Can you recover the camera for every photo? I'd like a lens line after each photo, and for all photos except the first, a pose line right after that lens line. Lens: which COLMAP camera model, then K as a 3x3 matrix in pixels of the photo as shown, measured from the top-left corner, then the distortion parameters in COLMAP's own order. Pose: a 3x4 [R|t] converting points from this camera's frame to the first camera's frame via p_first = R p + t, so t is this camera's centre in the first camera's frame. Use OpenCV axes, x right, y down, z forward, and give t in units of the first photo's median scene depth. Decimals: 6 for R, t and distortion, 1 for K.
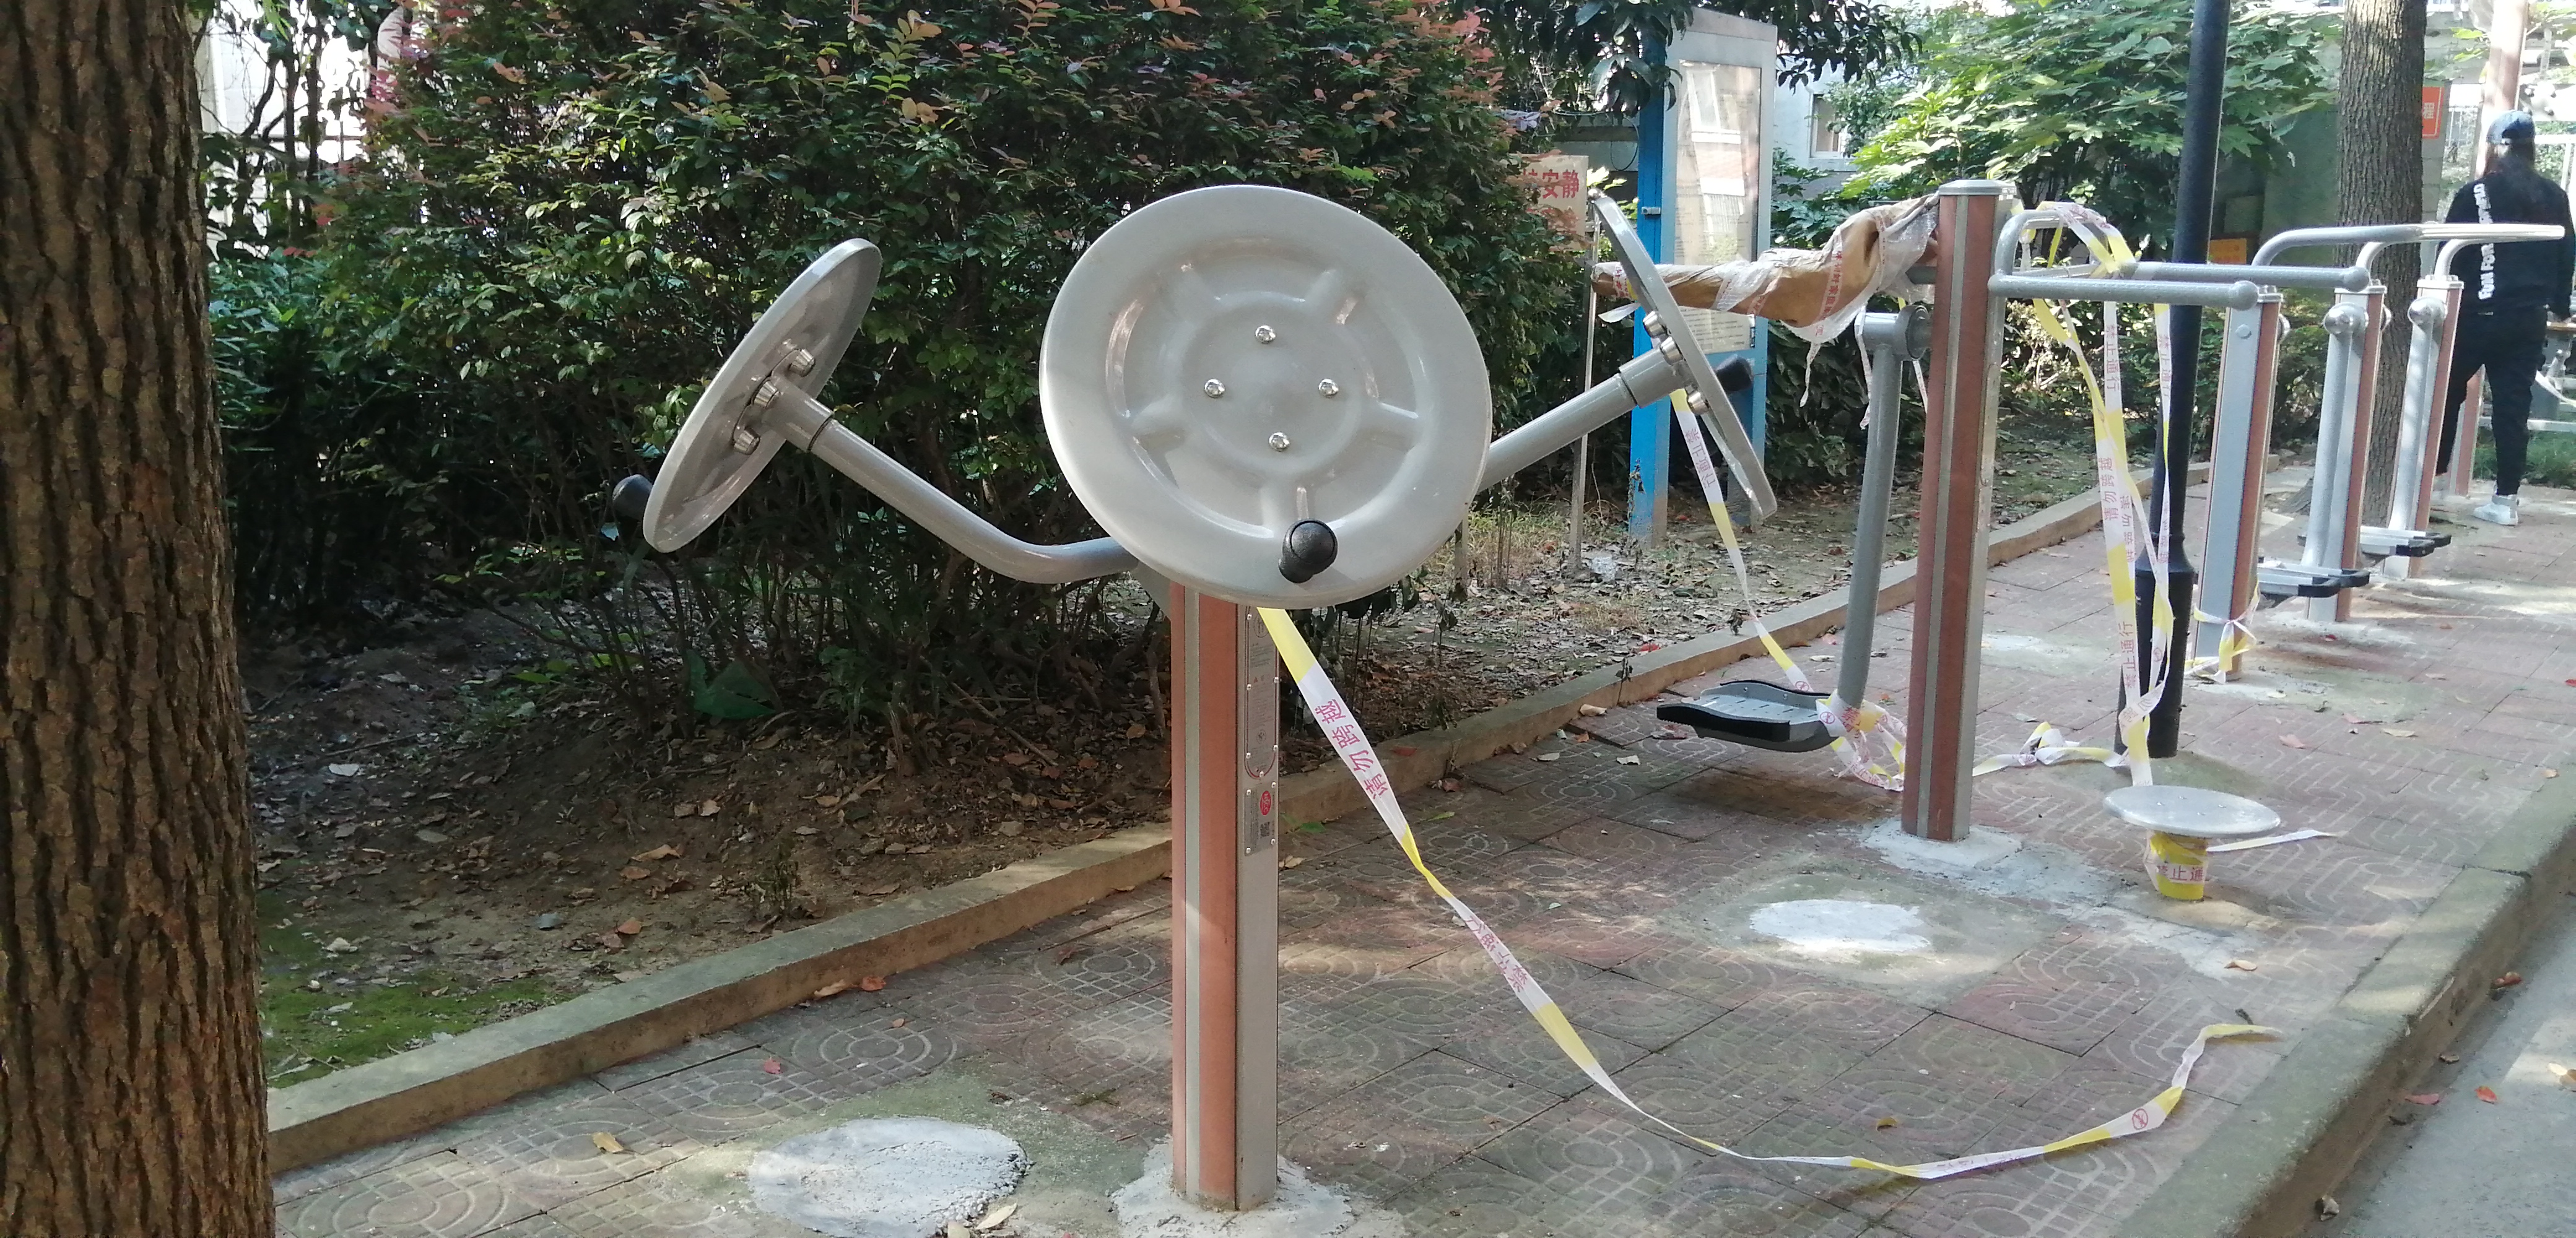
lens RADIAL K [[2008.3, 0, 1288.0], [0, 2008.3, 619.0], [0, 0, 1]] dist [0.024573, -0.113241]
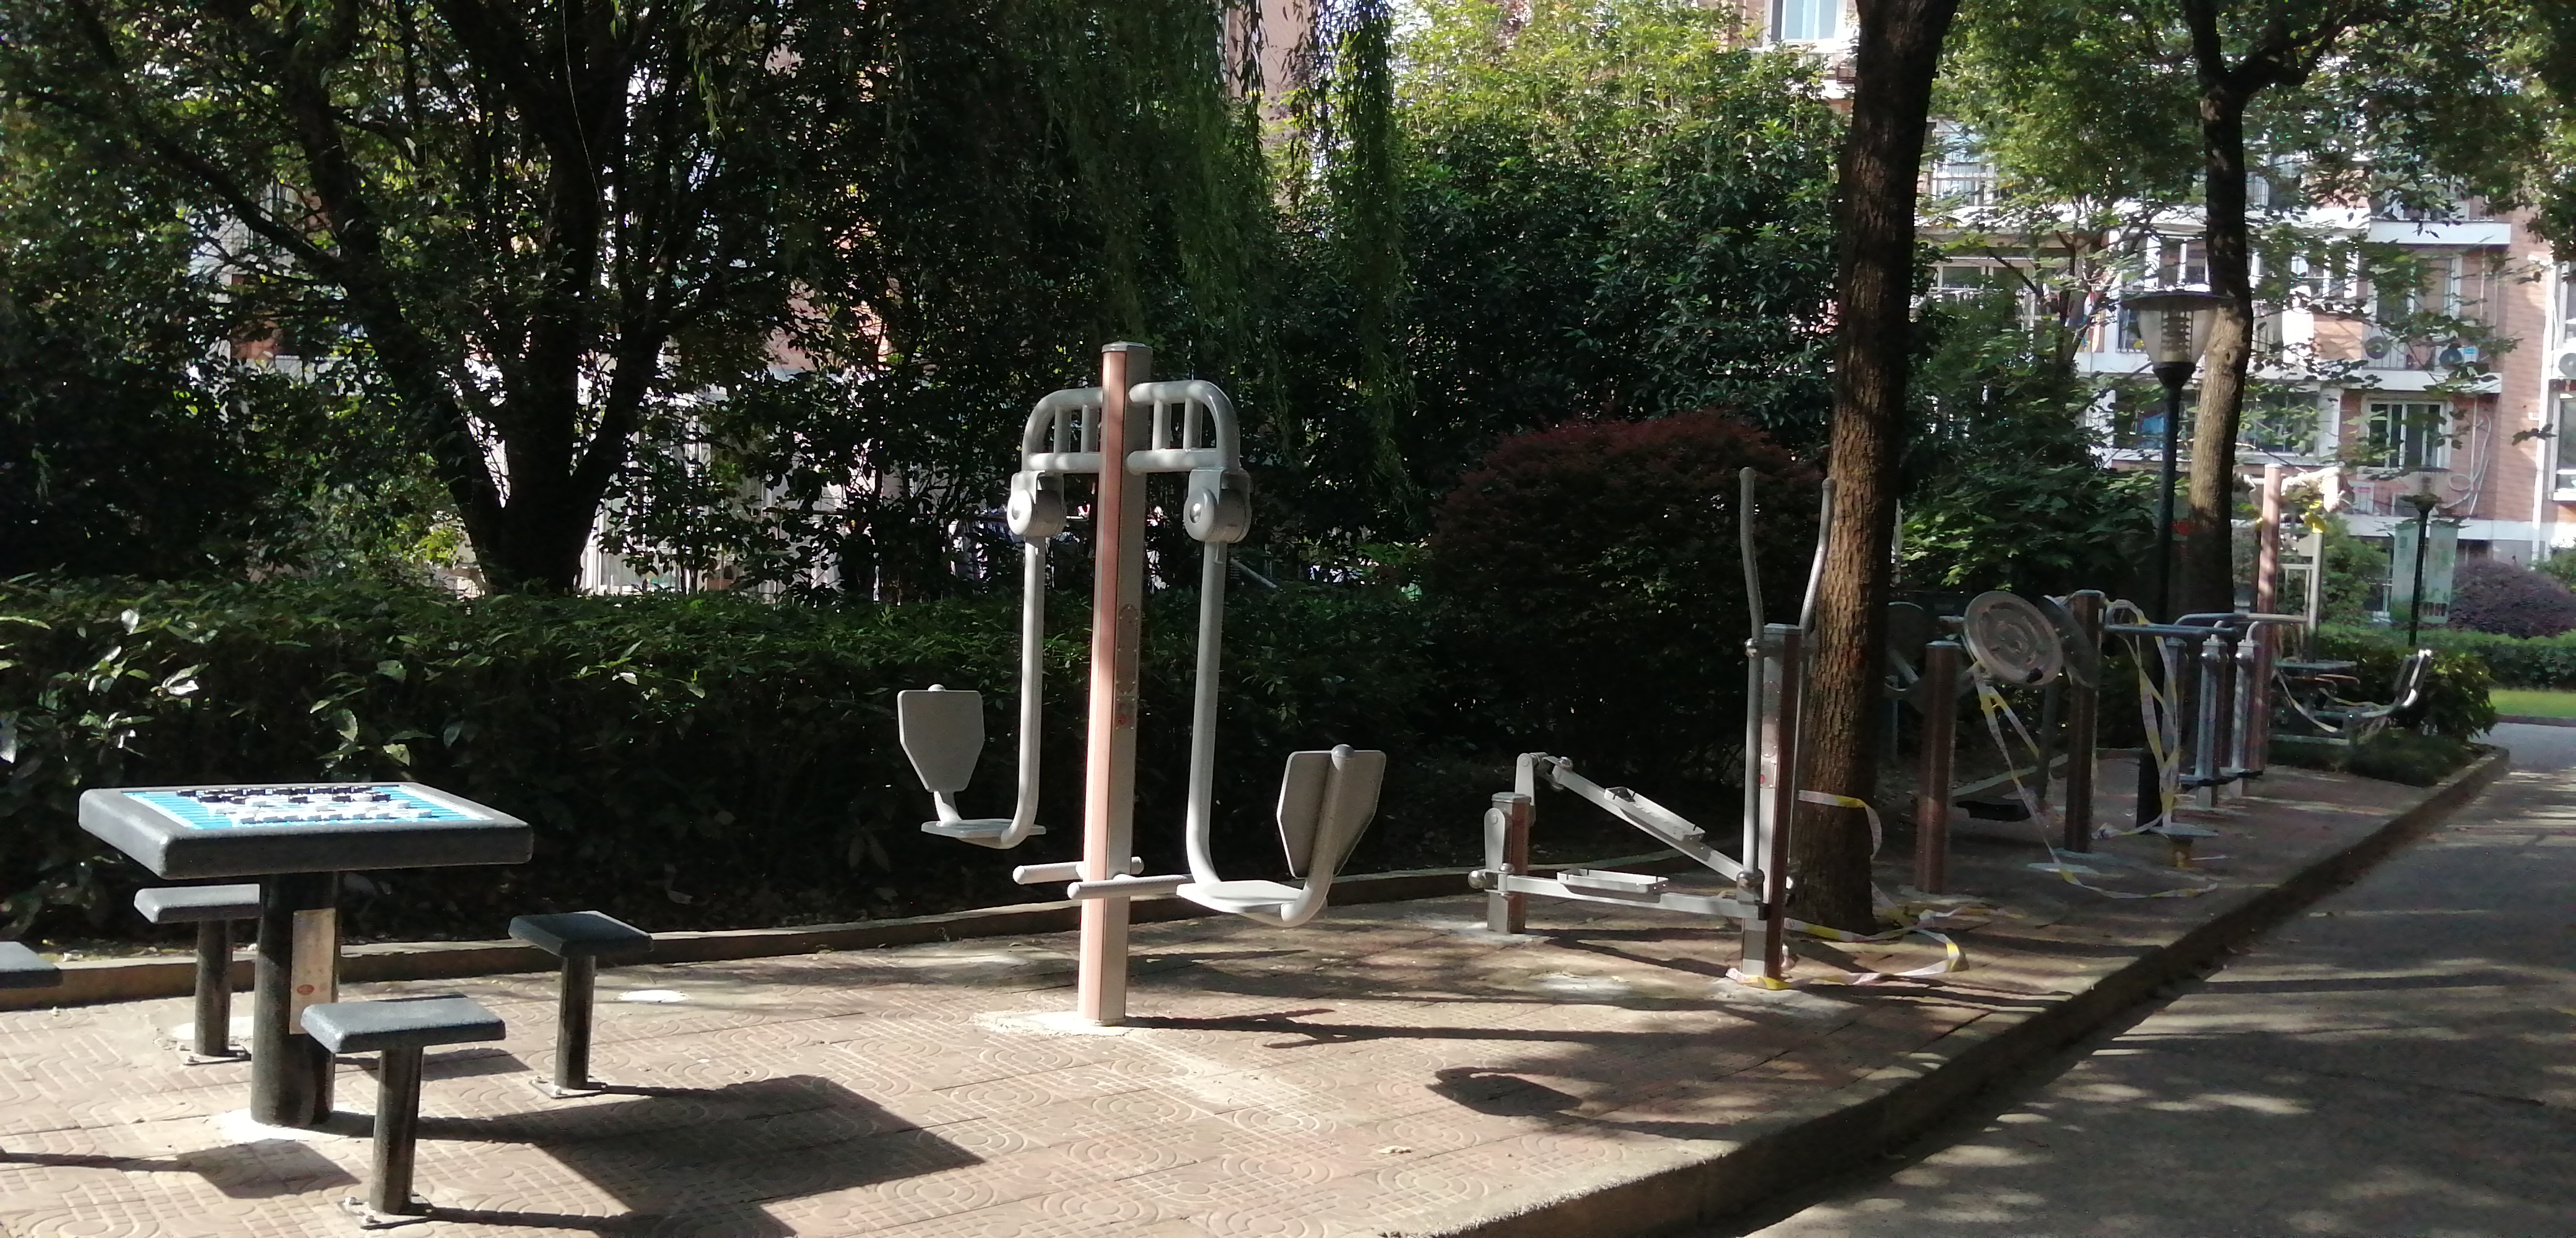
lens RADIAL K [[2004.7, 0, 1280.0], [0, 2004.7, 636.3], [0, 0, 1]] dist [0.051164, -0.119286]
pose [[0.995198, 0.036407, 0.090858, -0.687429], [-0.020825, 0.985756, -0.166886, 0.217596], [-0.095640, 0.164193, 0.981781, -1.066546]]
